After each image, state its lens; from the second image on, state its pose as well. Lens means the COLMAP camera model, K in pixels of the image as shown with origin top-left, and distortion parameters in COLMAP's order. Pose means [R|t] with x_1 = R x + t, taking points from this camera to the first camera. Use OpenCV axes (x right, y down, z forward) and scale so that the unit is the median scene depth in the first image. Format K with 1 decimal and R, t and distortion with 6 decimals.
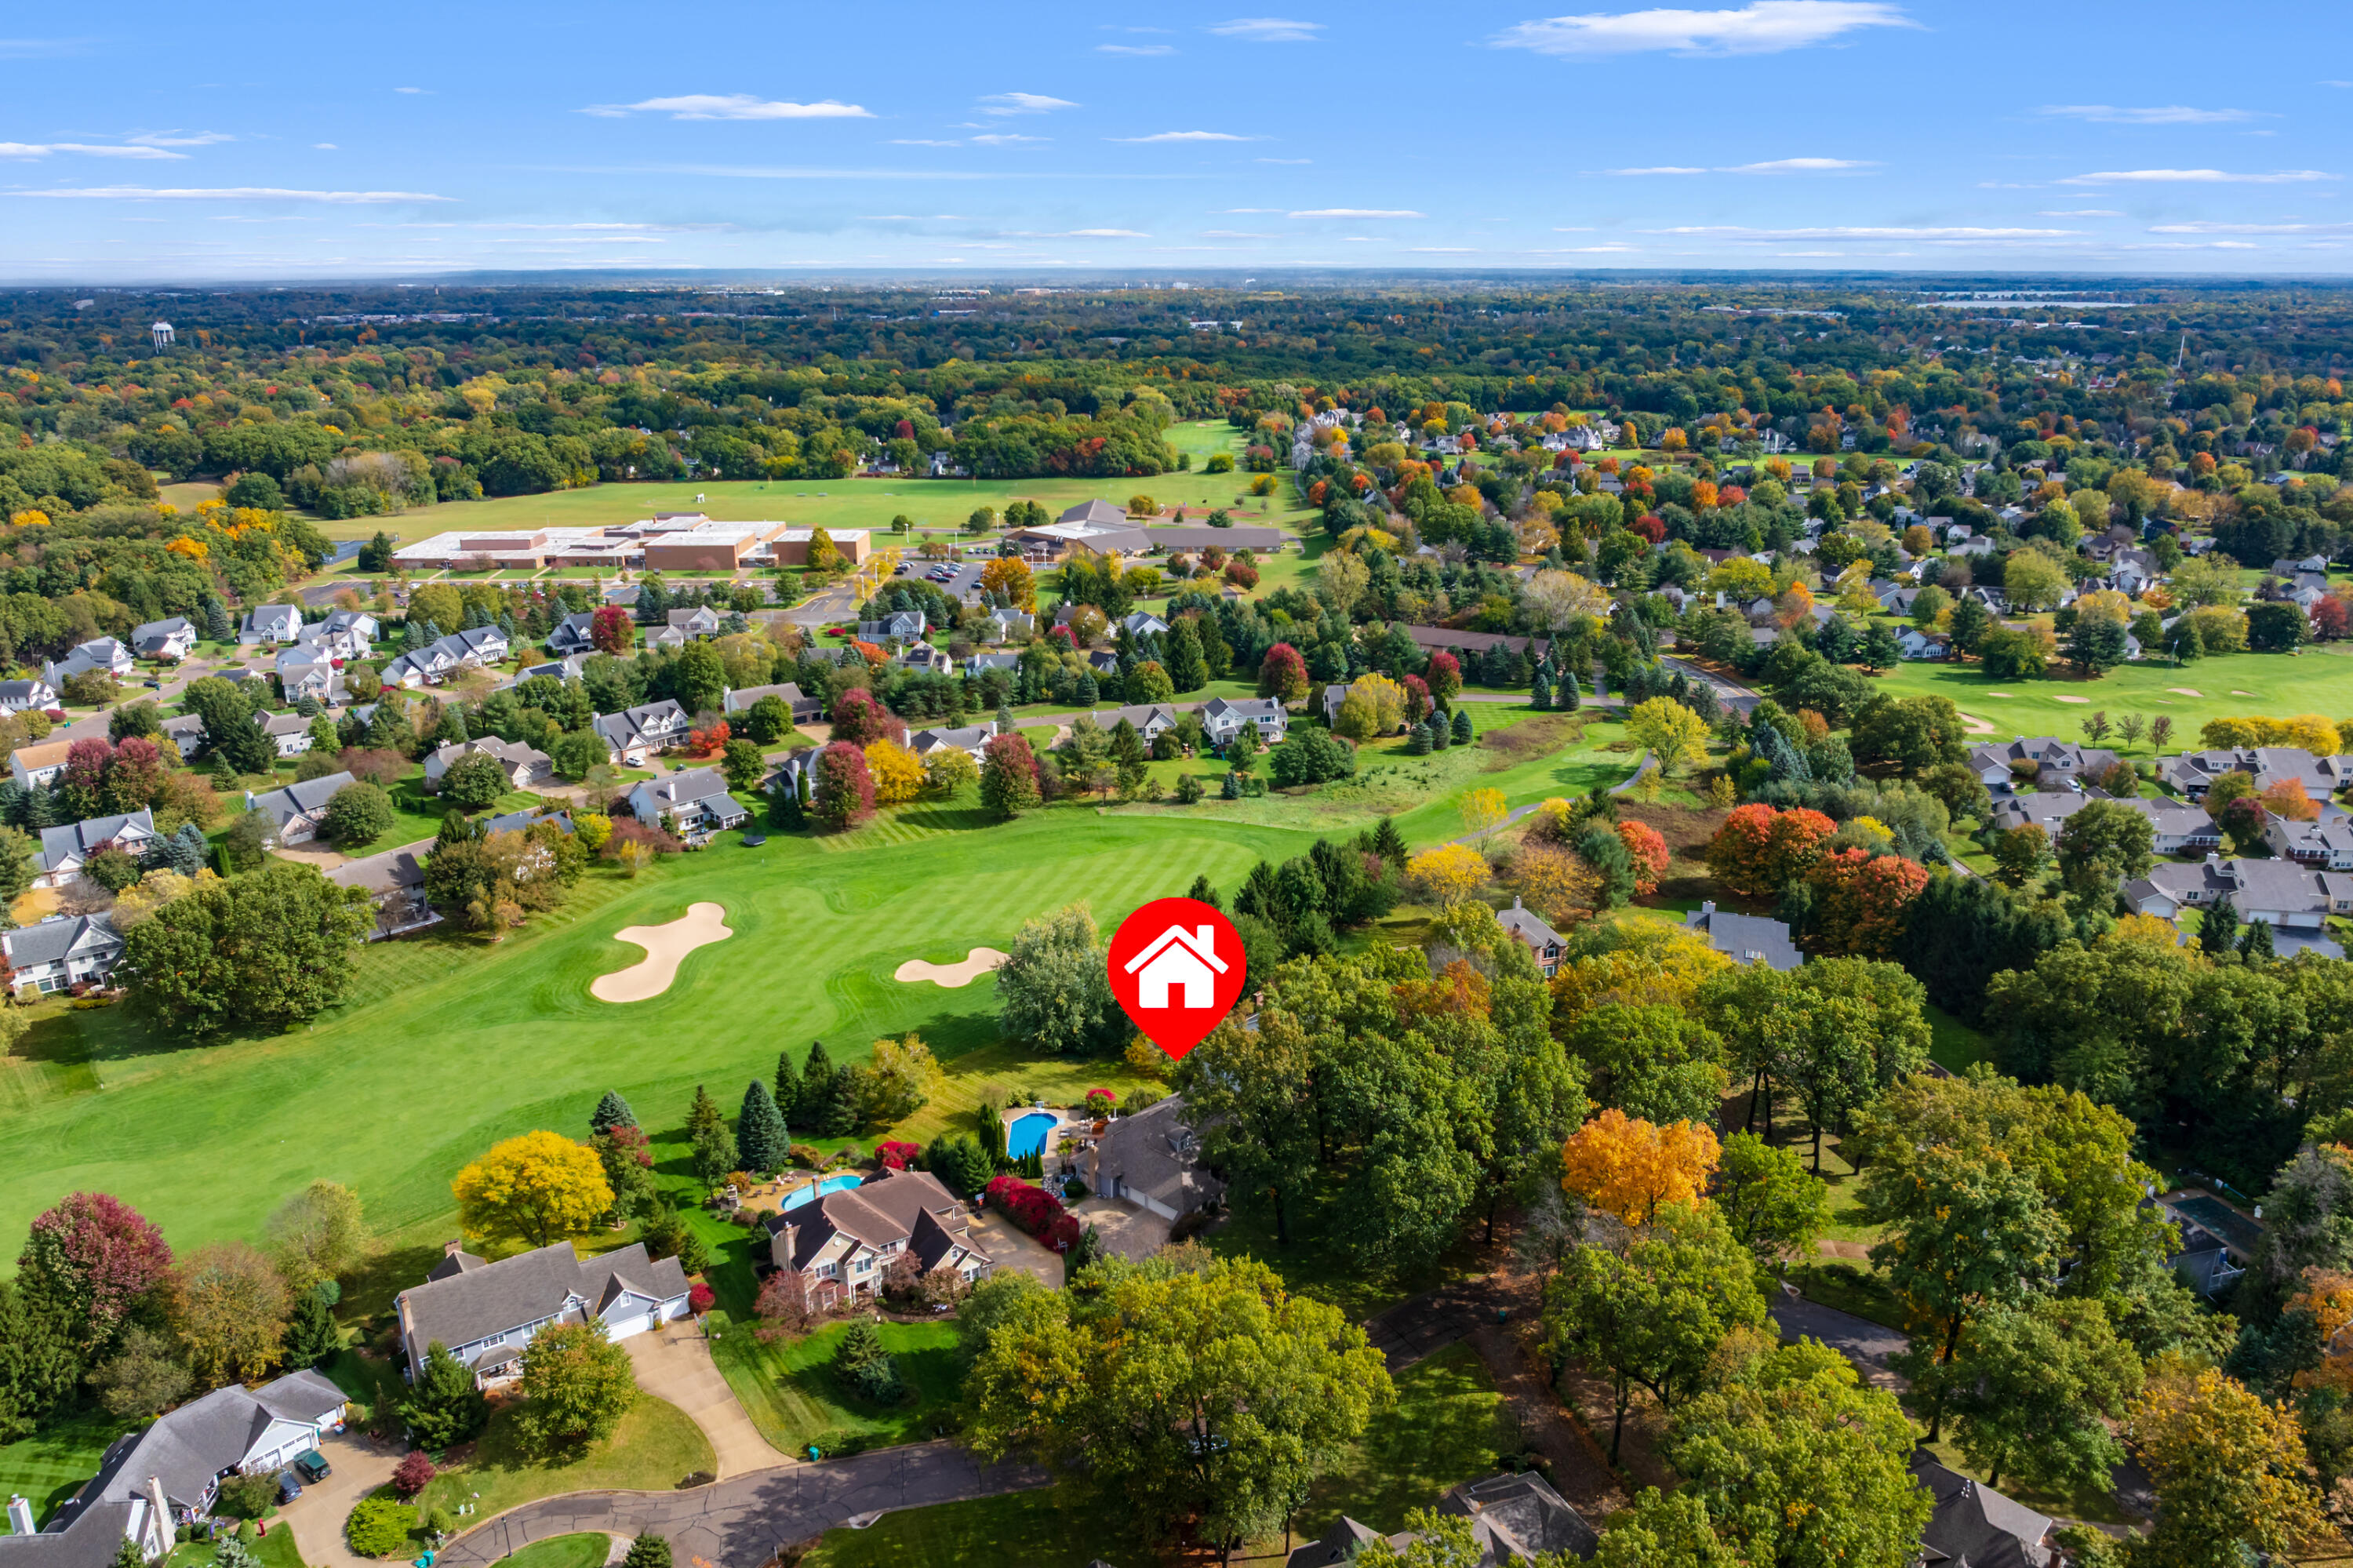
lens RADIAL K [[1721.3, 0, 1165.5], [0, 1721.3, 774.9], [0, 0, 1]] dist [-0.031107, 0.012967]
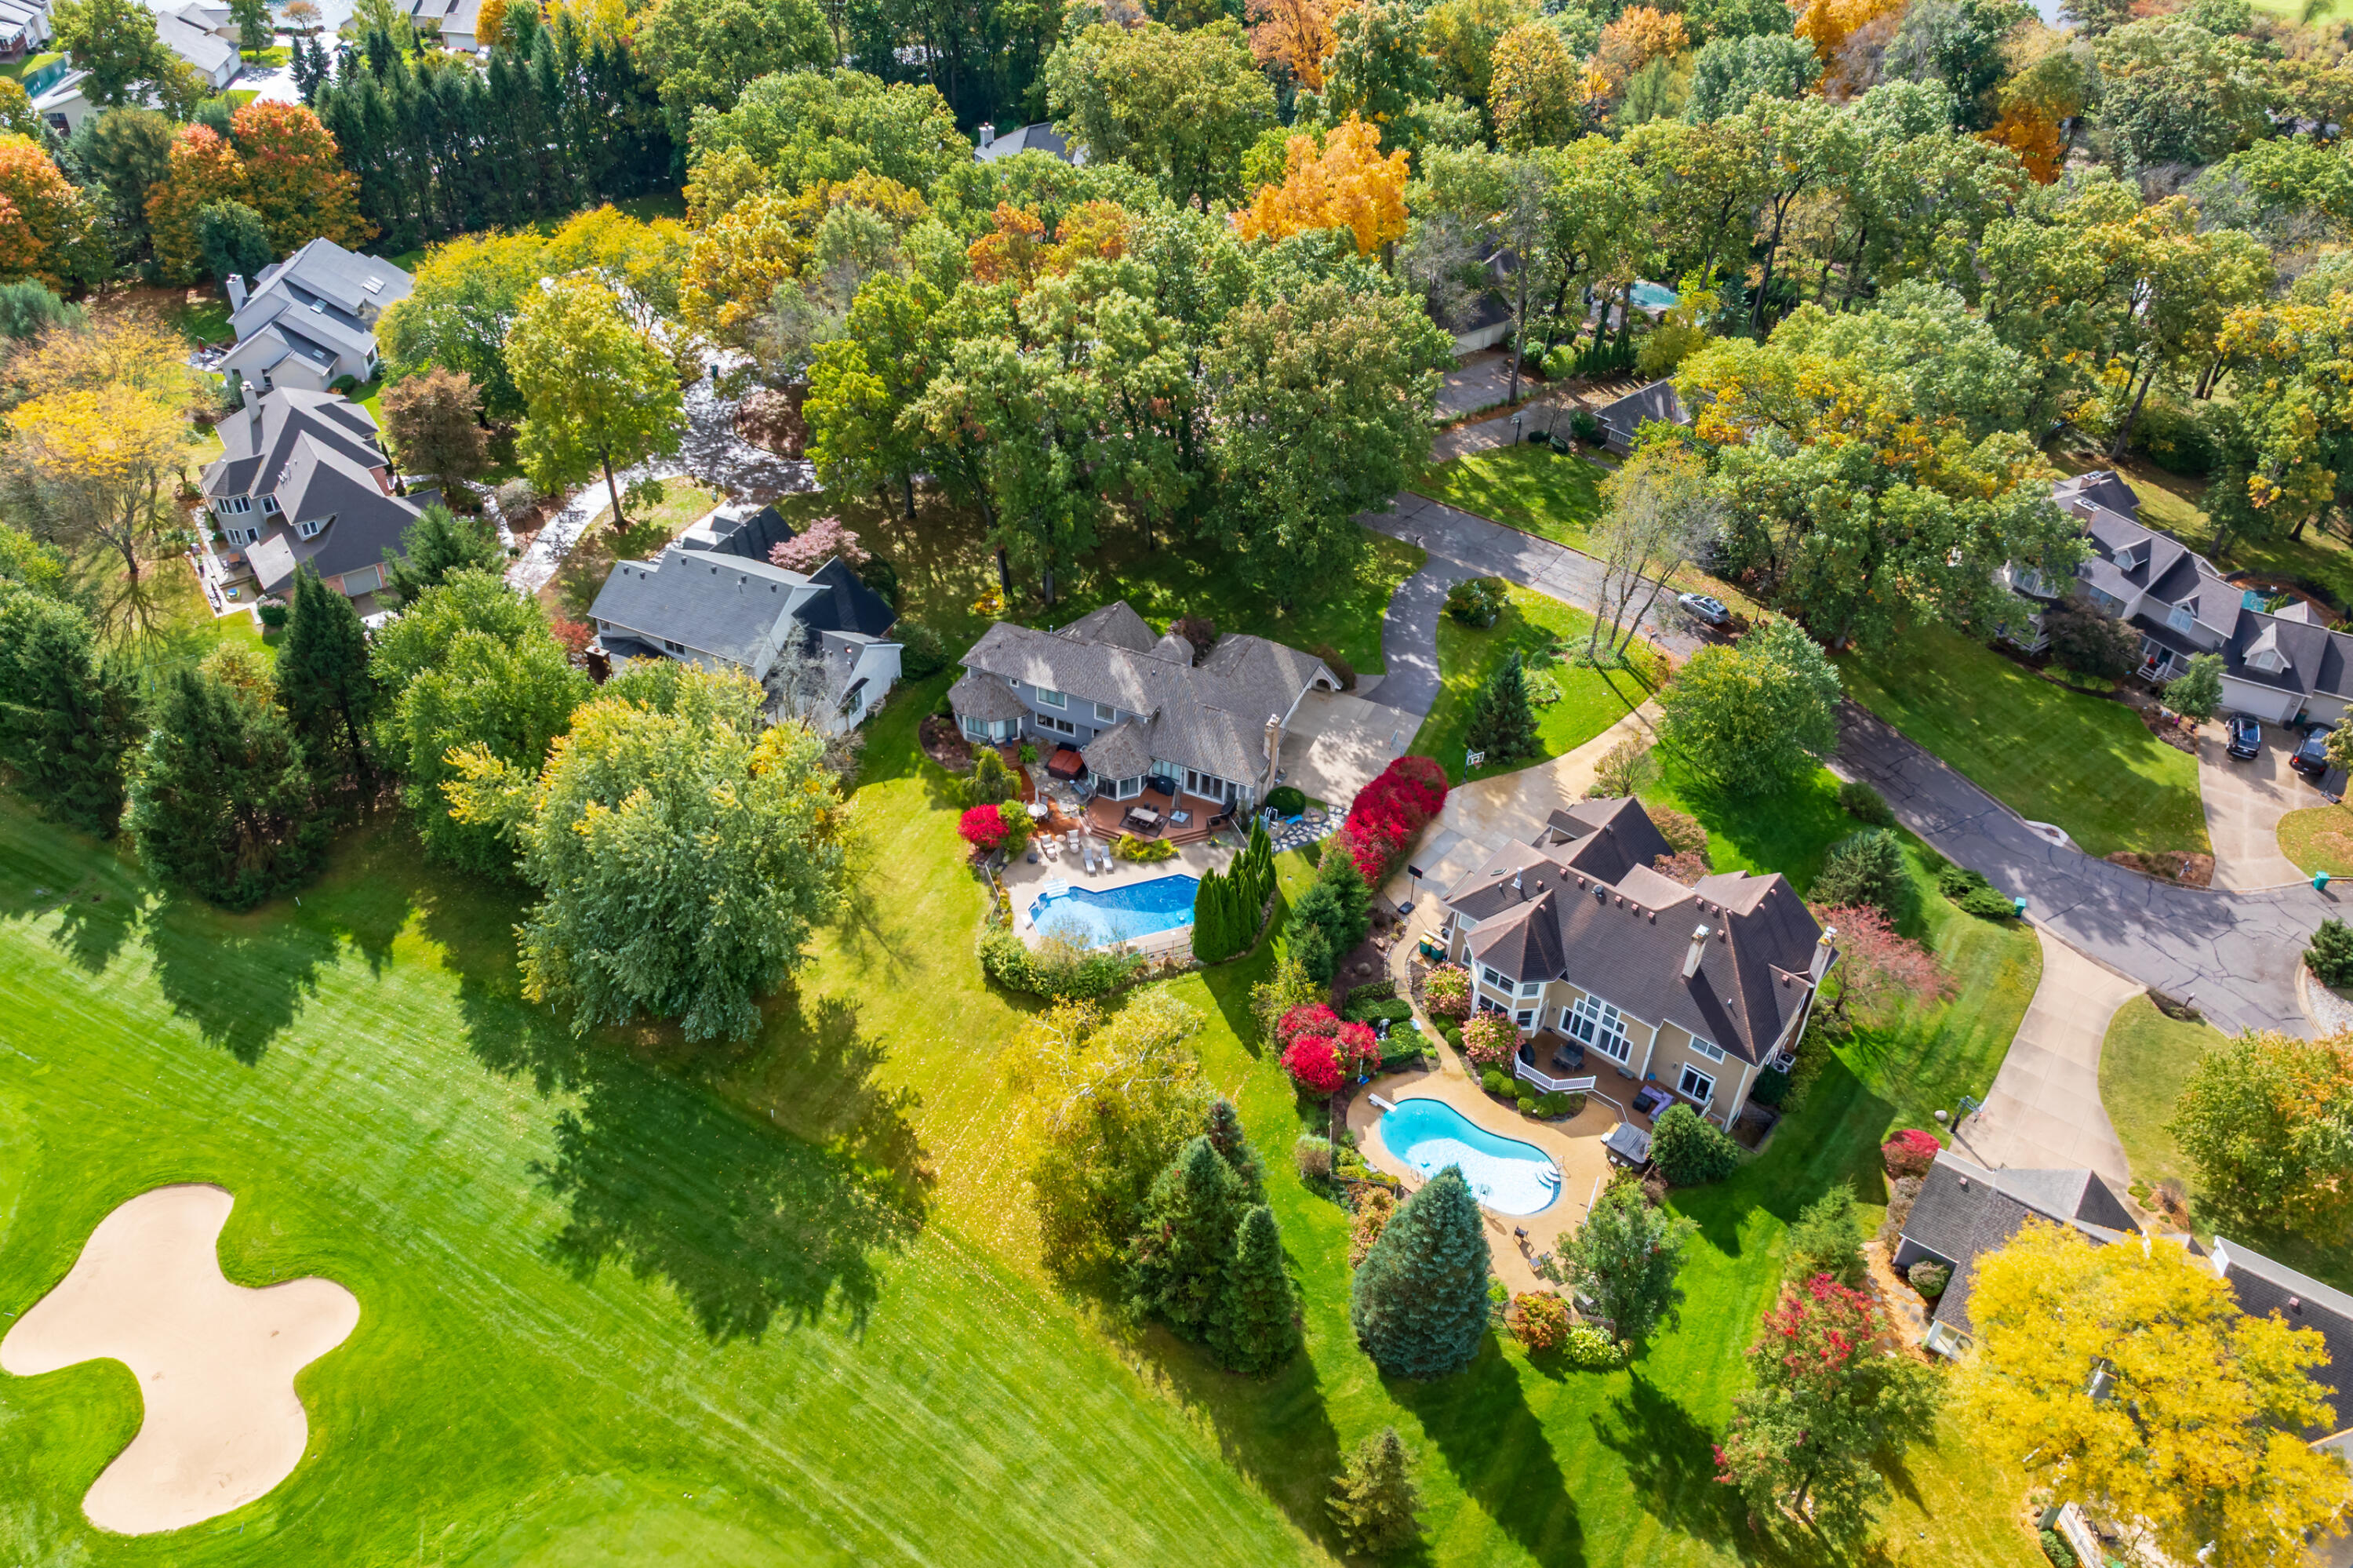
lens RADIAL K [[1721.3, 0, 1135.1], [0, 1721.3, 748.7], [0, 0, 1]] dist [-0.031107, 0.012967]
pose [[-0.325532, -0.576983, 0.749079, -0.431323], [0.264864, 0.704868, 0.658033, -0.155859], [-0.907676, 0.412614, -0.076635, 1.016895]]
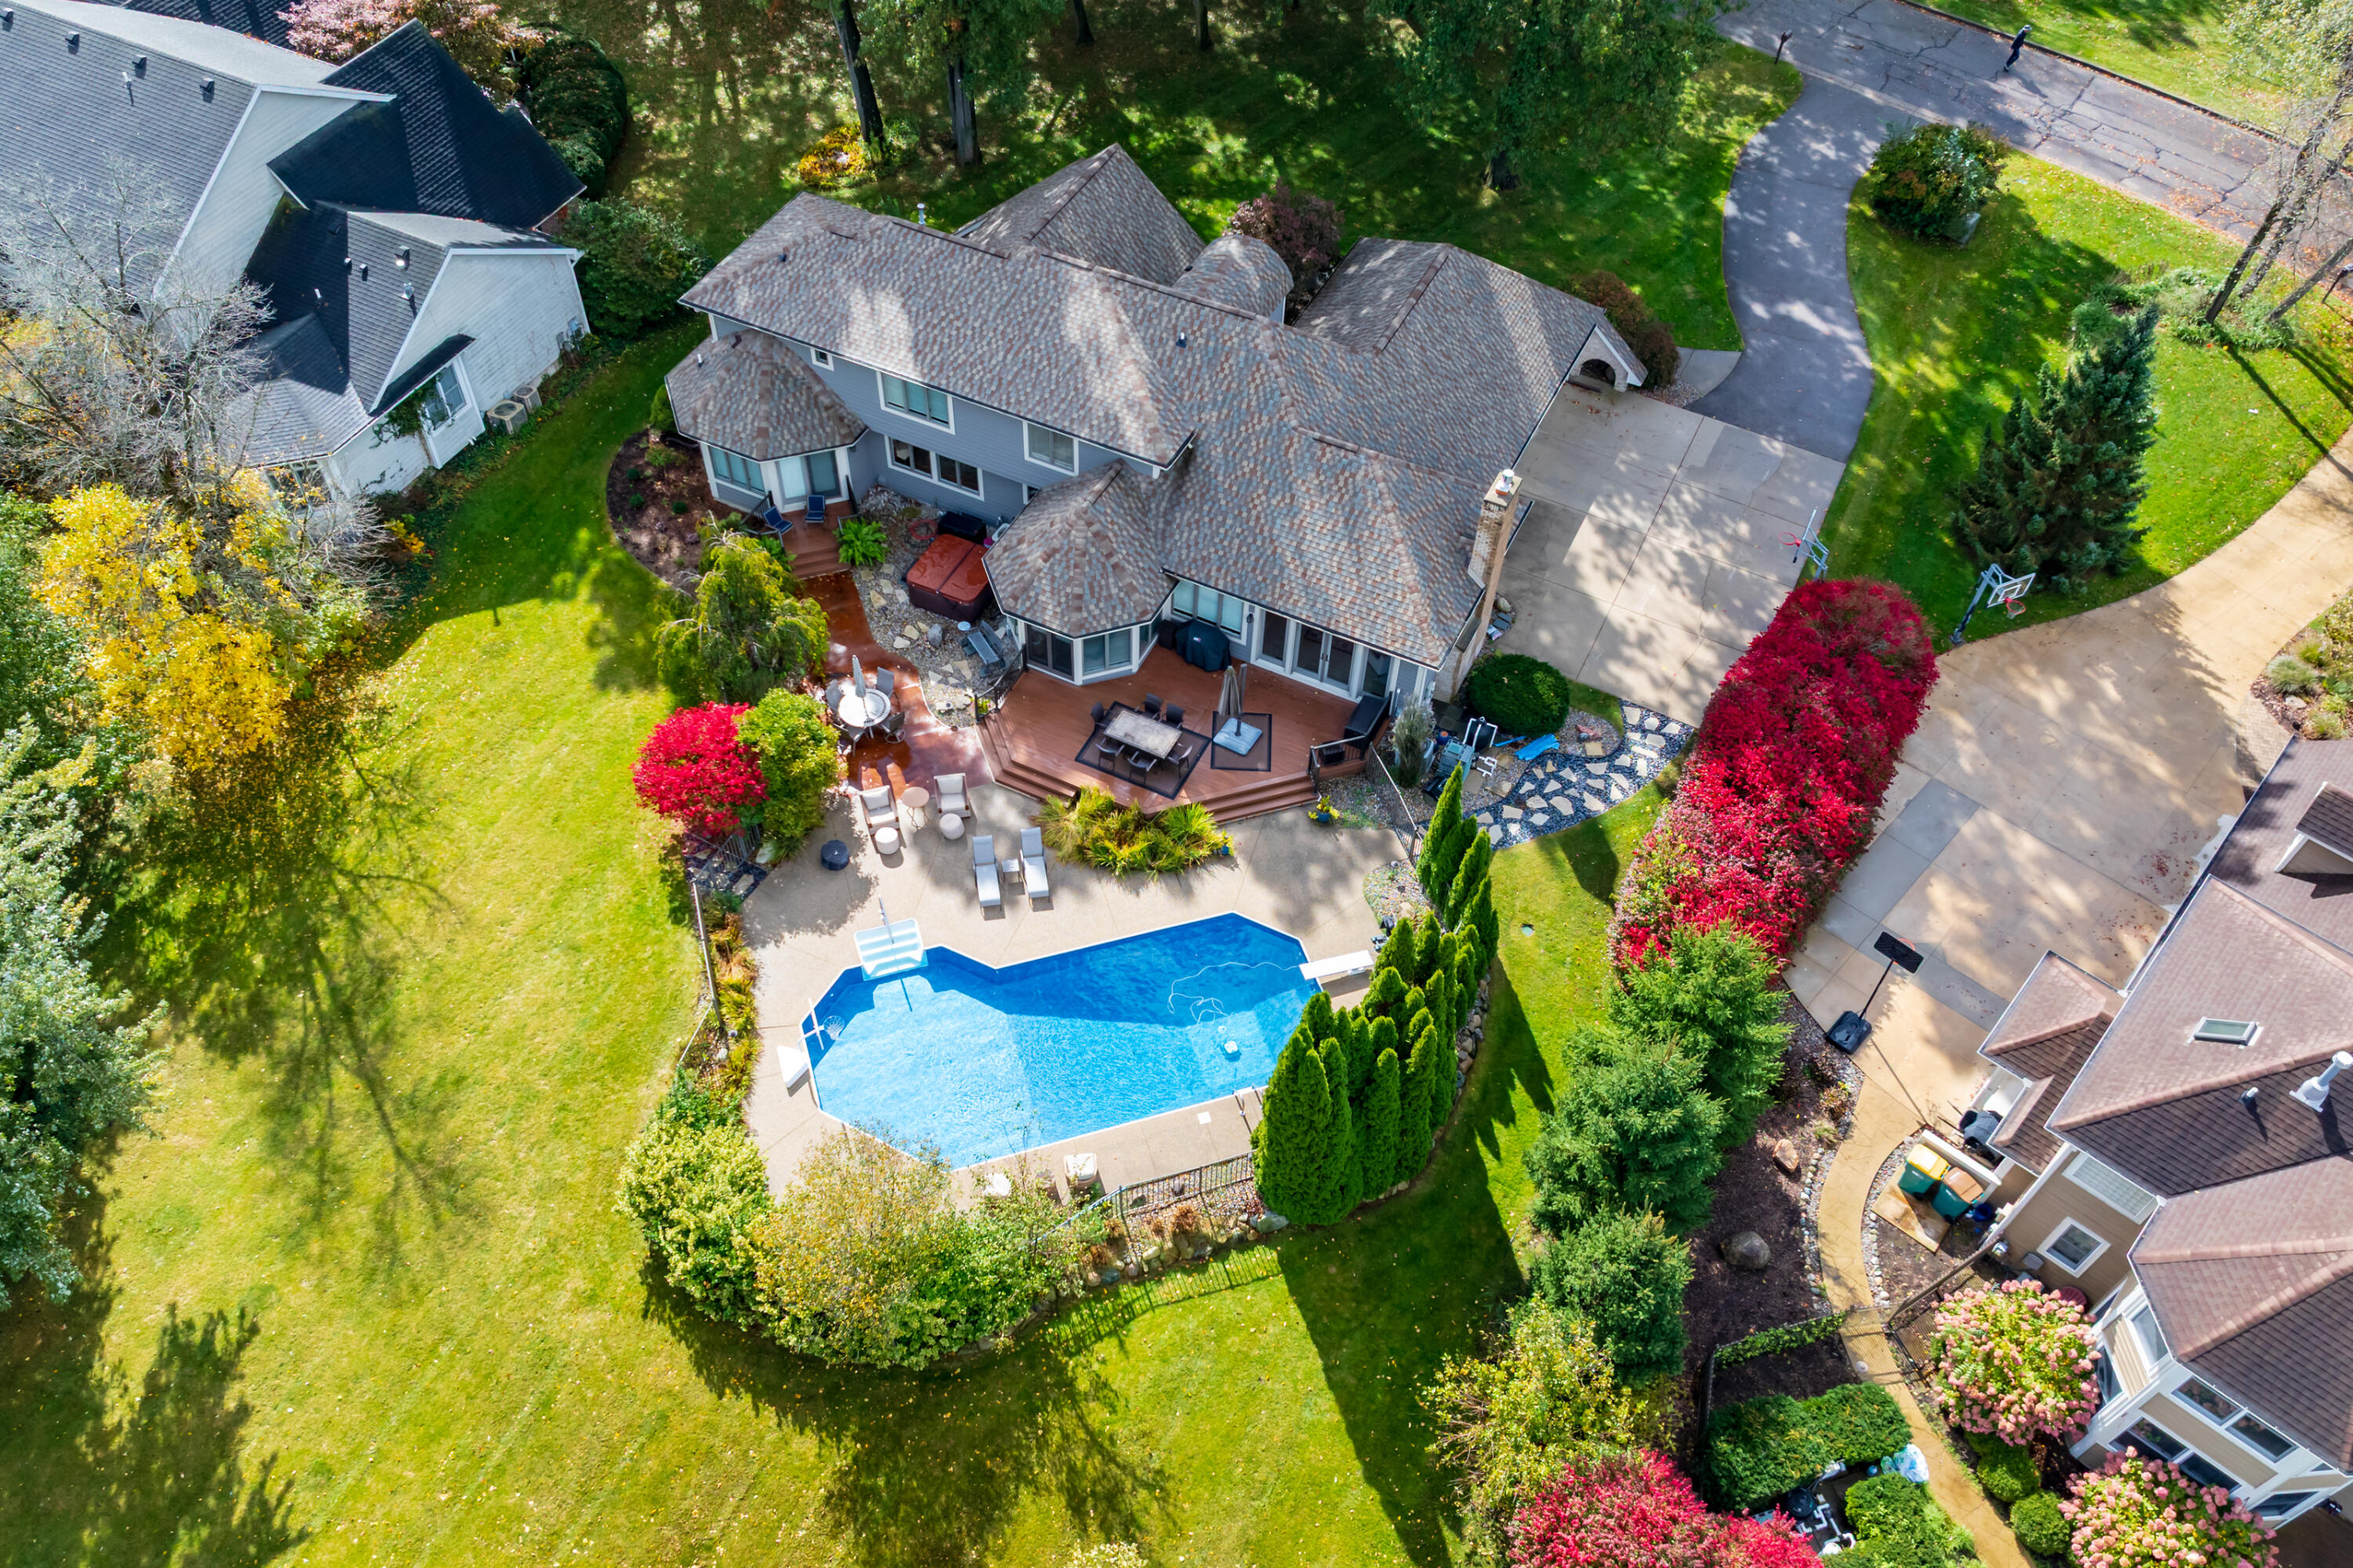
lens RADIAL K [[1721.3, 0, 1163.5], [0, 1721.3, 884.4], [0, 0, 1]] dist [-0.031107, 0.012967]
pose [[-0.290768, -0.767722, 0.571014, -0.172693], [0.268914, 0.507170, 0.818819, 0.056288], [-0.918226, 0.391640, 0.058983, 0.974791]]
